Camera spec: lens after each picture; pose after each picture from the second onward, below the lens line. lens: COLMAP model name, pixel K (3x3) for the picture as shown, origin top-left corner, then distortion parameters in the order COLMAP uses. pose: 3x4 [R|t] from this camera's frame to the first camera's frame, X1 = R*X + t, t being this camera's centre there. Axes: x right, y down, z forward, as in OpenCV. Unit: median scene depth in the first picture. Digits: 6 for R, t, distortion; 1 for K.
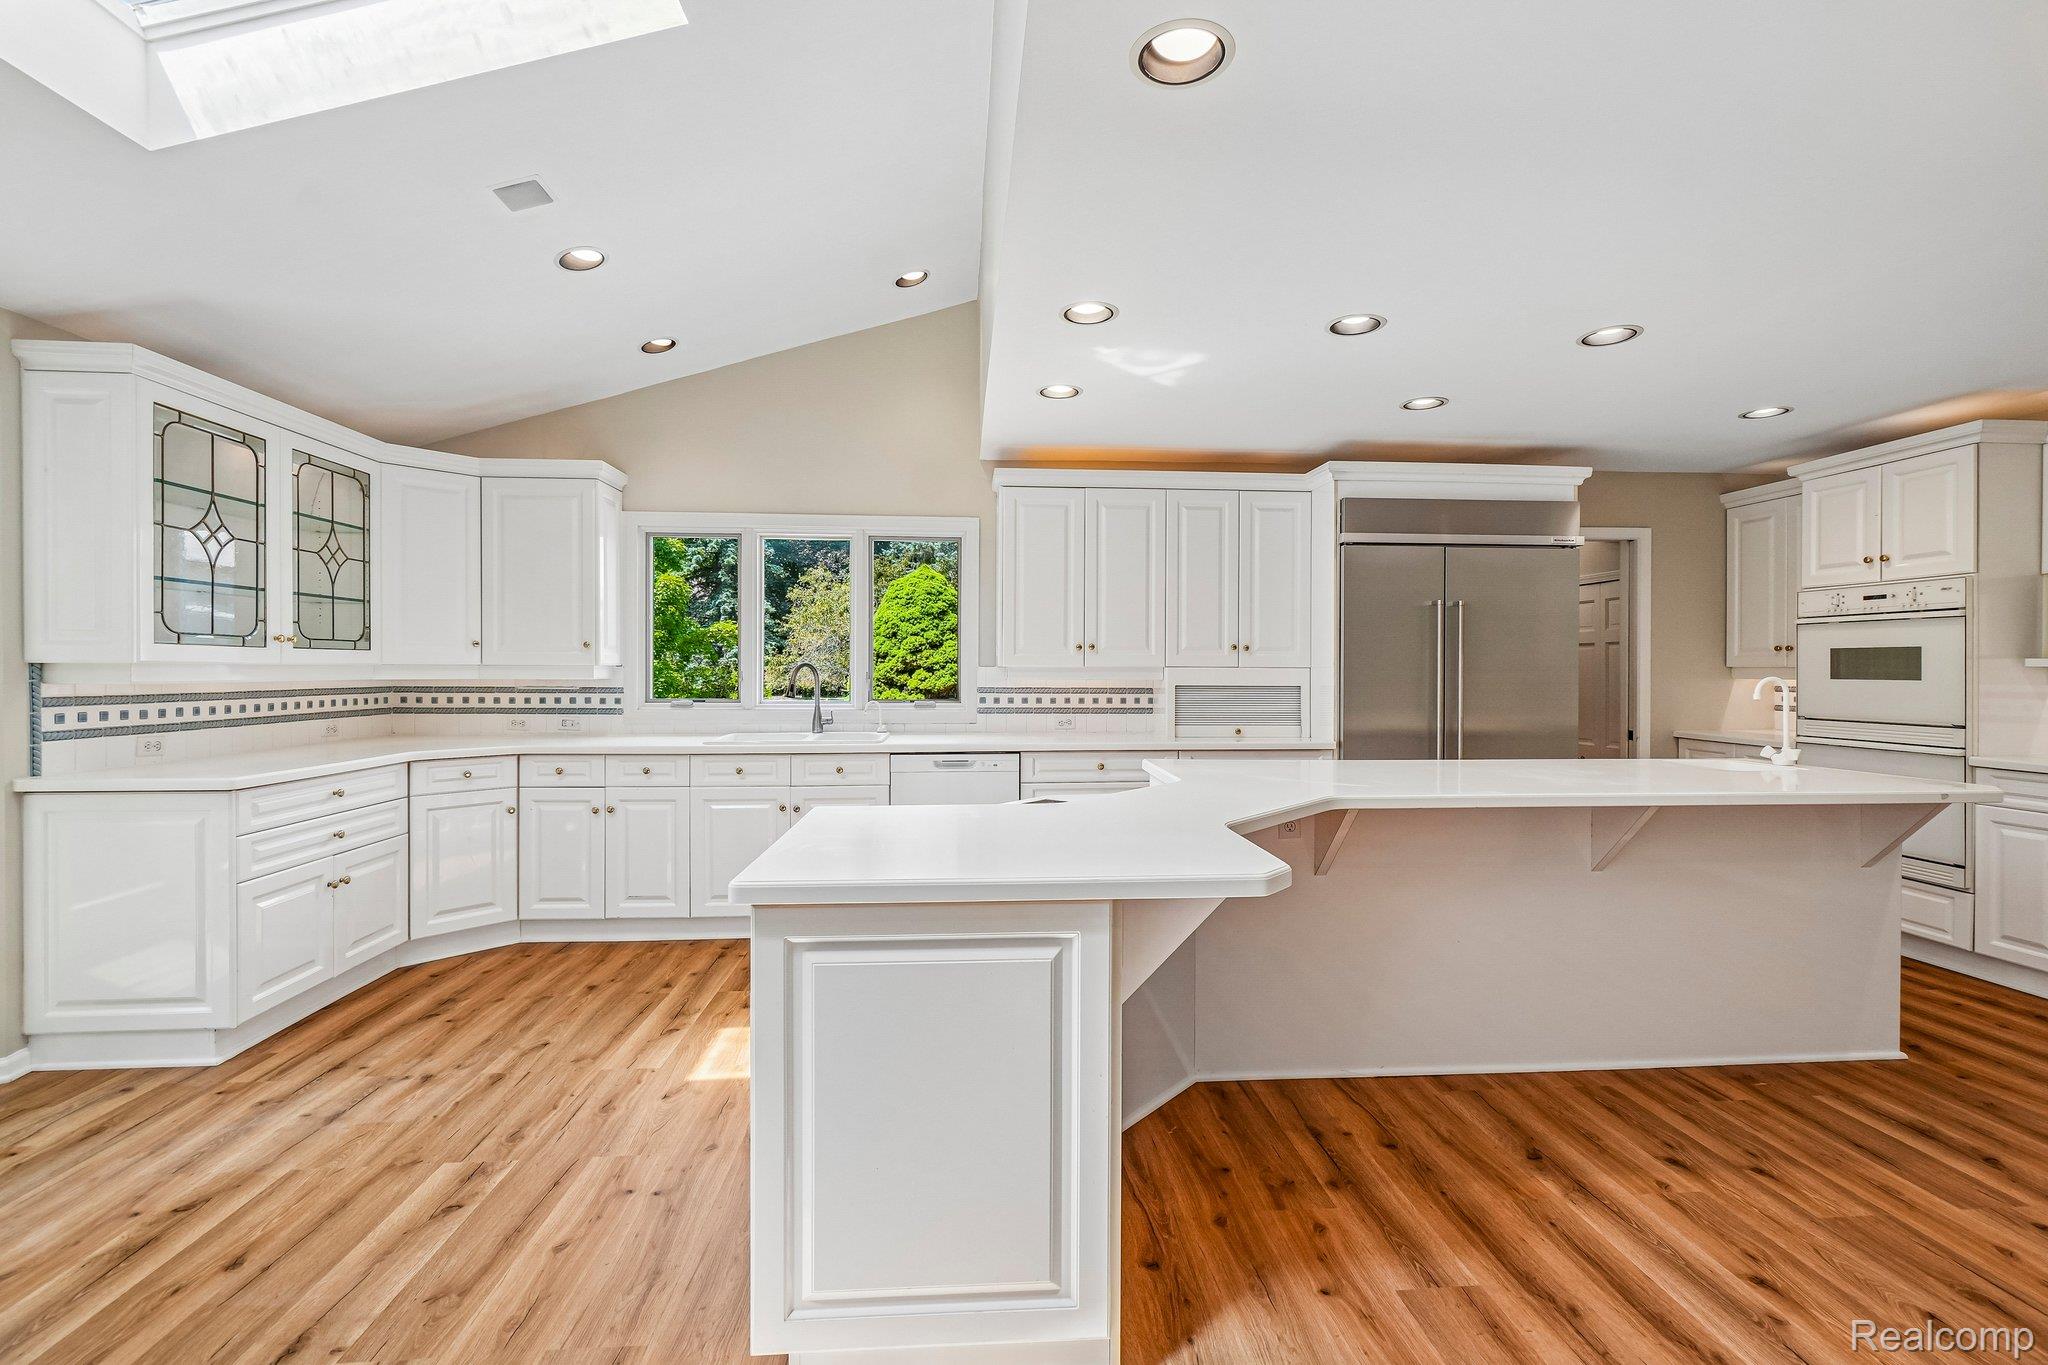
lens RADIAL K [[910.4, 0, 1039.7], [0, 910.4, 678.9], [0, 0, 1]] dist [-0.012231, 0.005503]
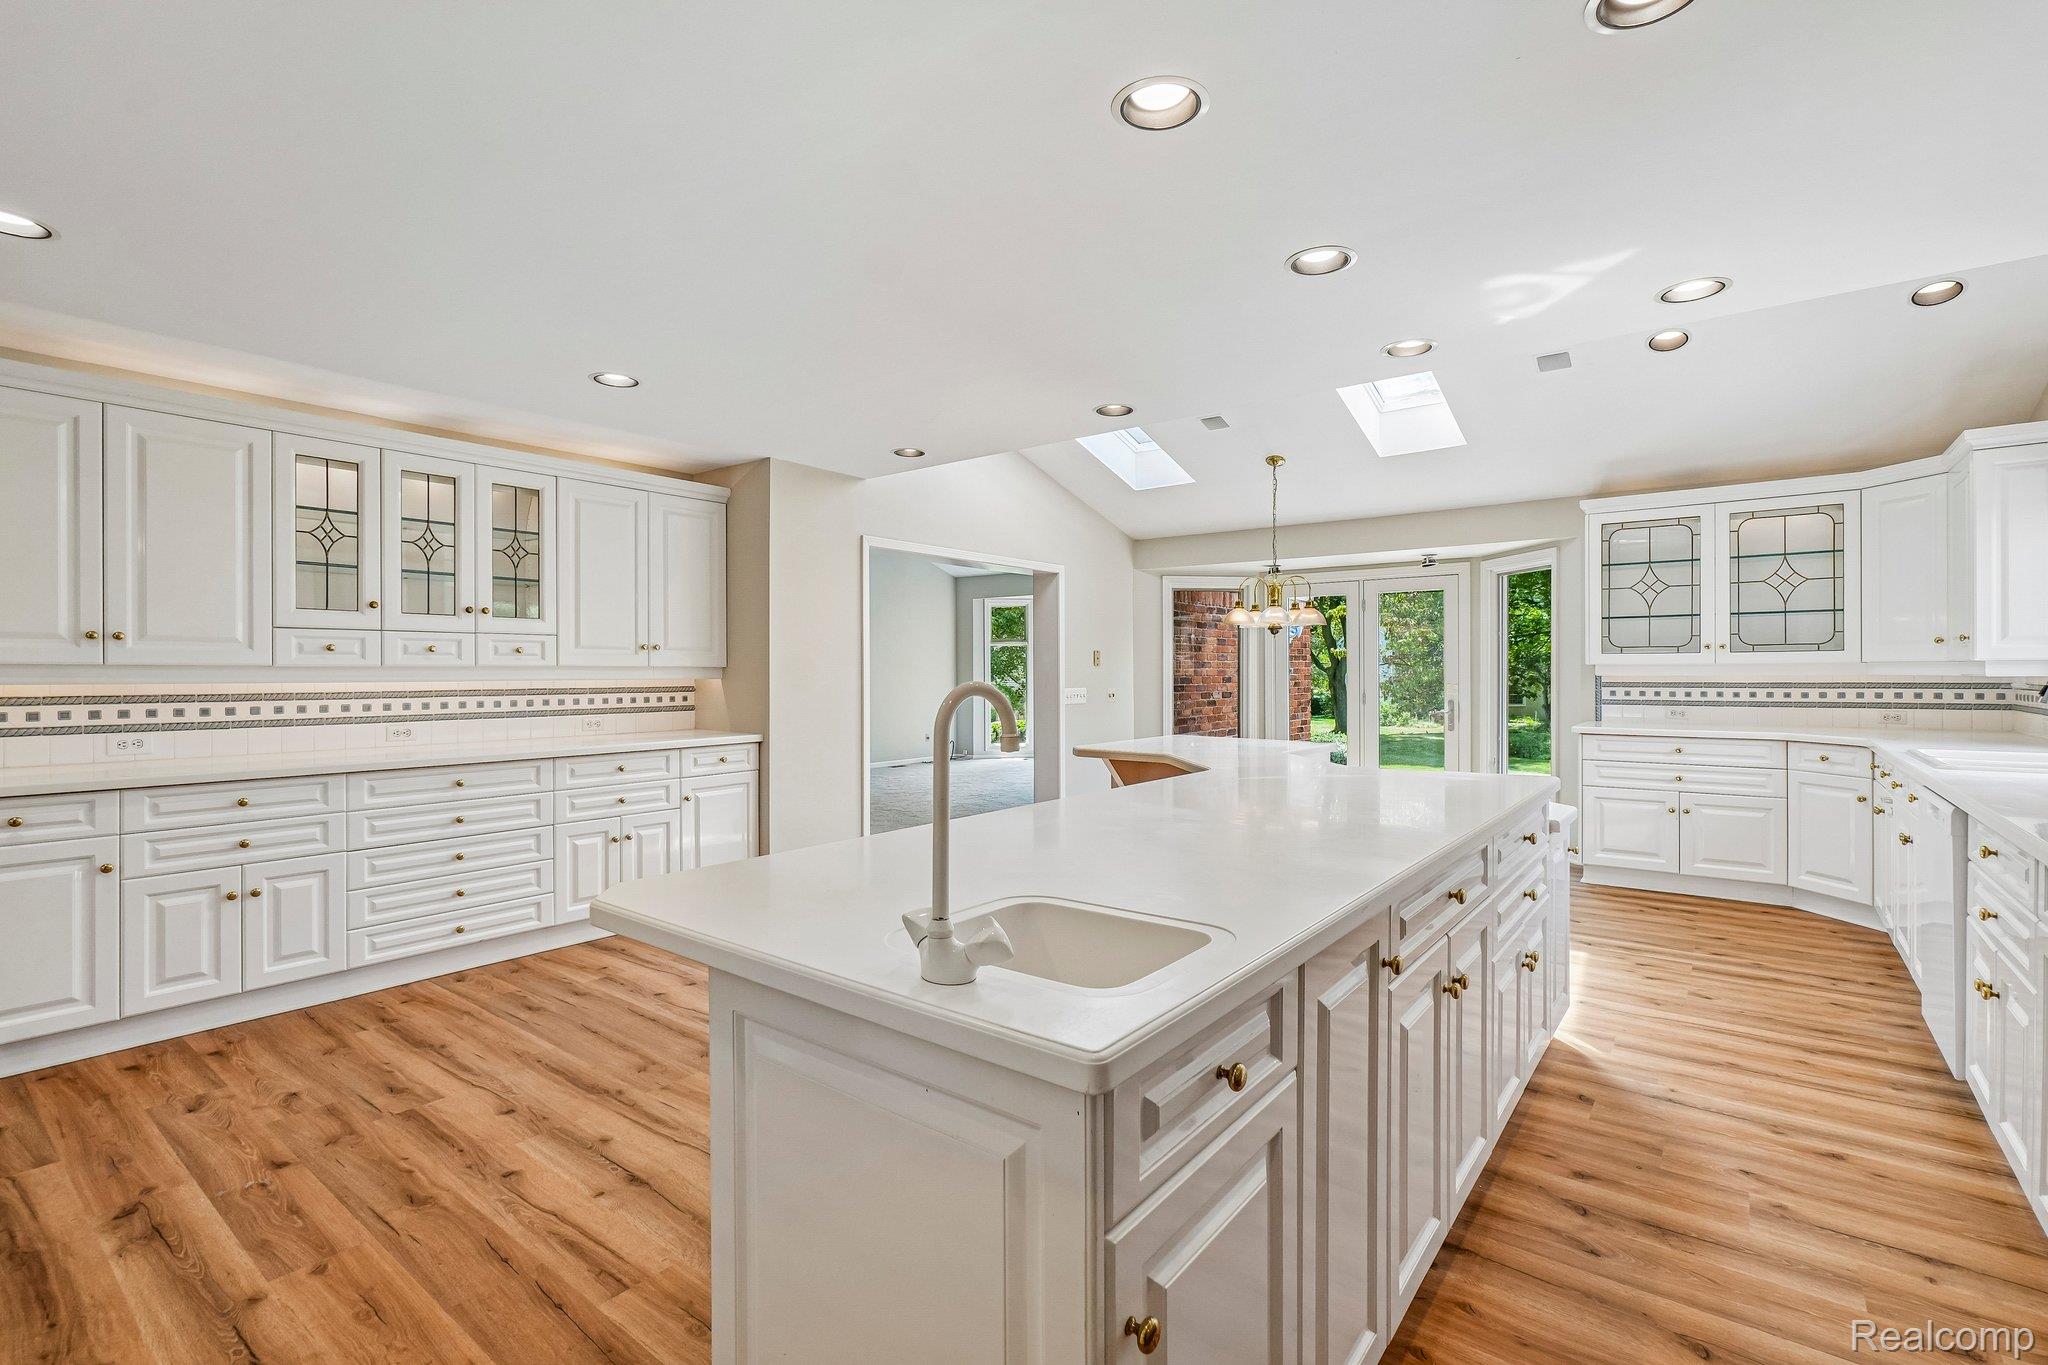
lens RADIAL K [[910.4, 0, 1022.8], [0, 910.4, 683.4], [0, 0, 1]] dist [-0.012231, 0.005503]
pose [[-0.687540, 0.010501, -0.726070, 0.941759], [-0.002929, 0.999847, 0.017234, -0.005730], [0.726140, 0.013975, -0.687404, 1.117554]]
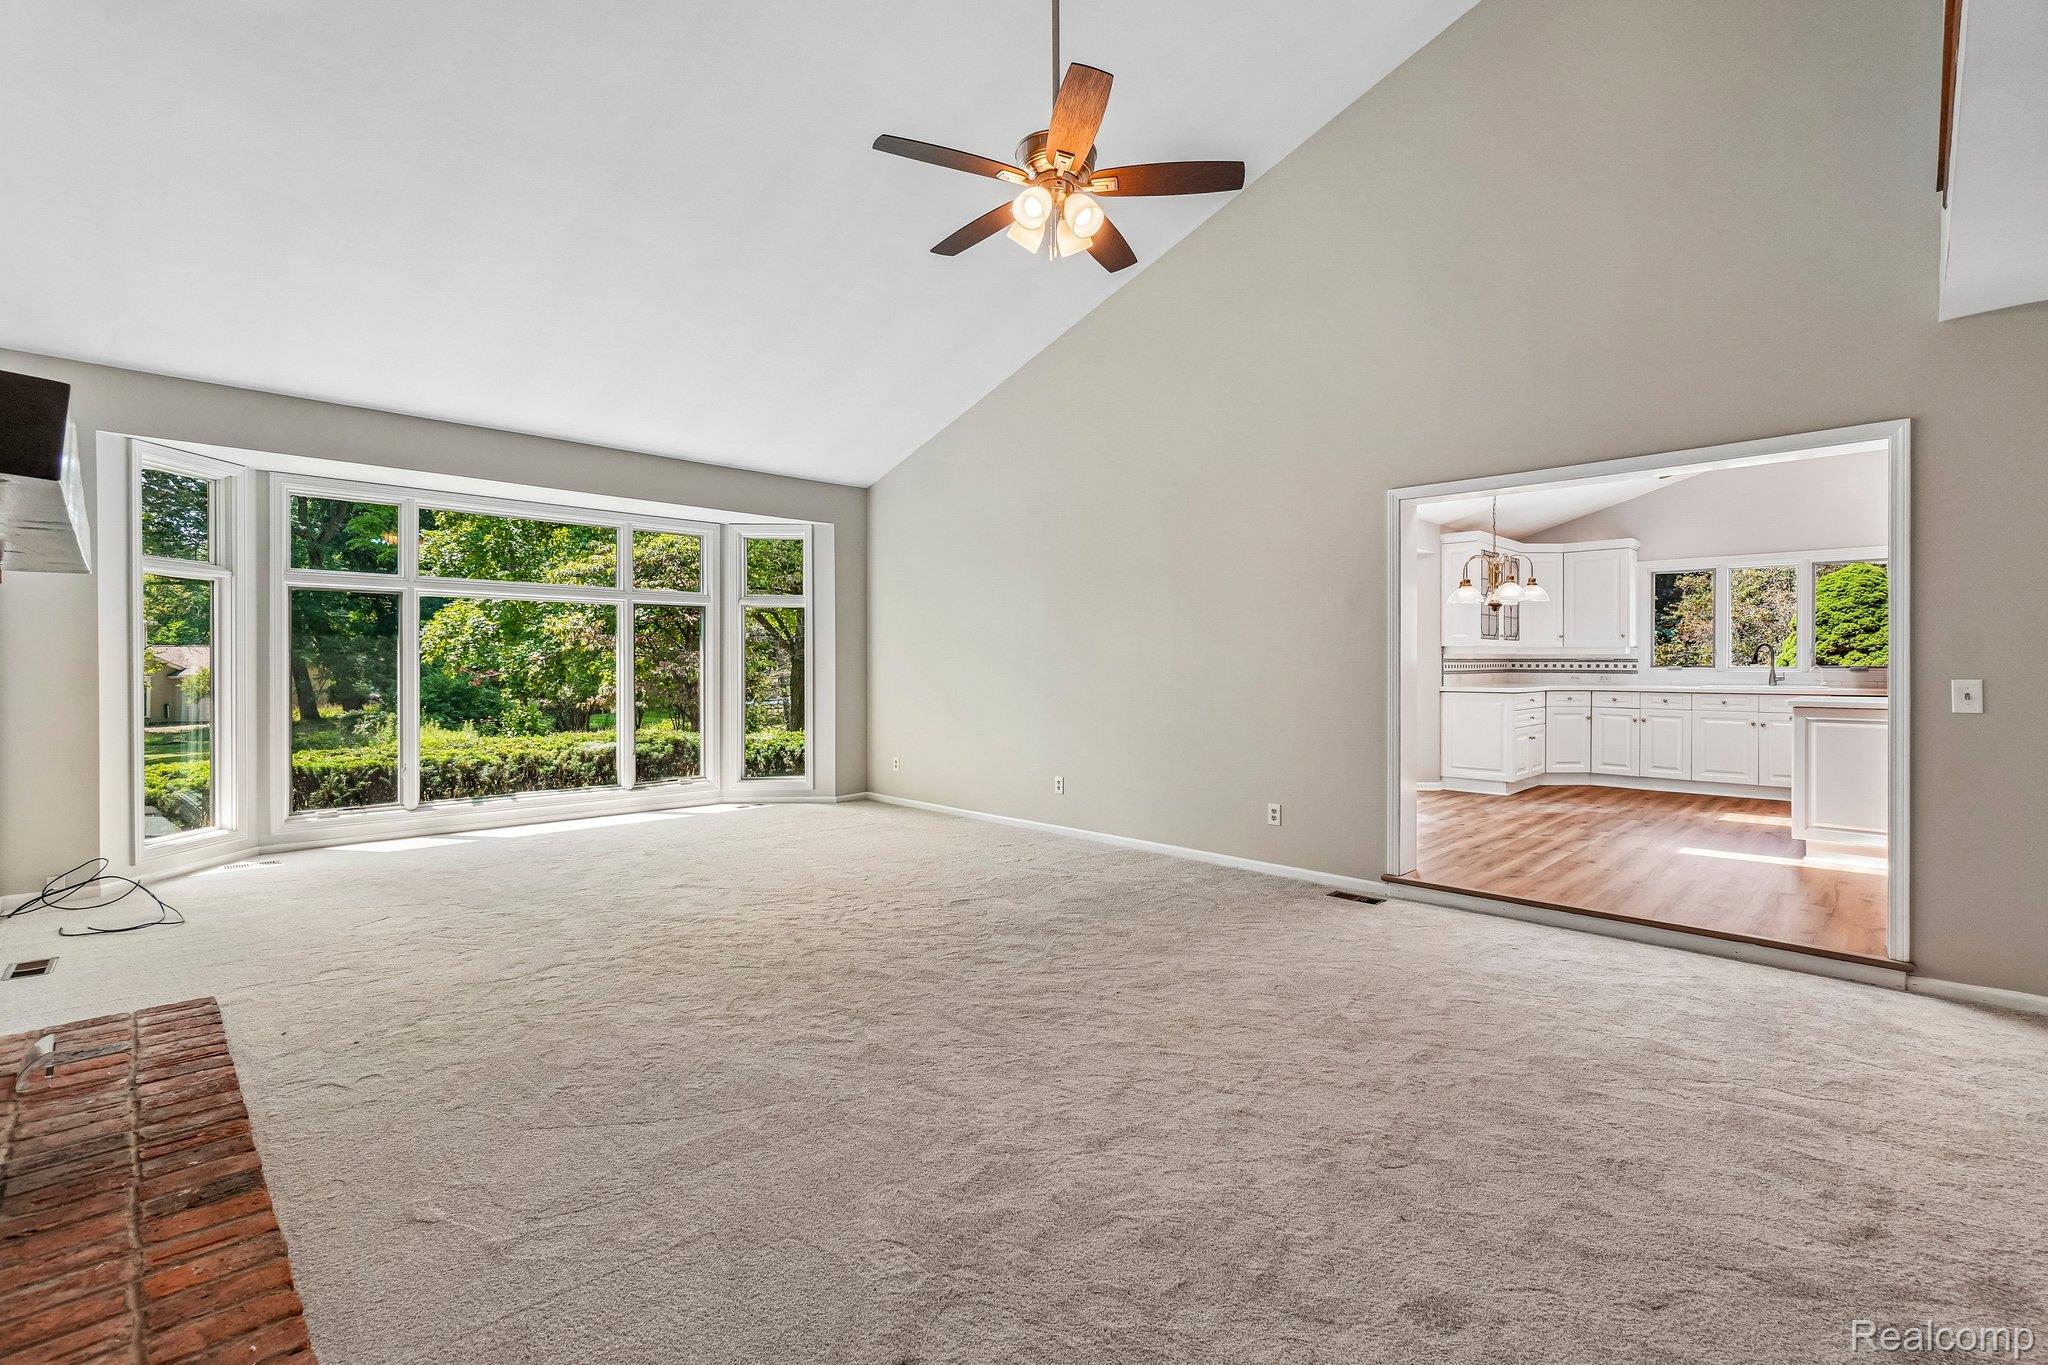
lens RADIAL K [[910.4, 0, 1031.2], [0, 910.4, 671.9], [0, 0, 1]] dist [-0.012231, 0.005503]
pose [[0.648866, 0.005611, -0.760882, 0.170768], [-0.005205, 0.999982, 0.002935, 0.046576], [0.760885, 0.002056, 0.648883, -1.408139]]
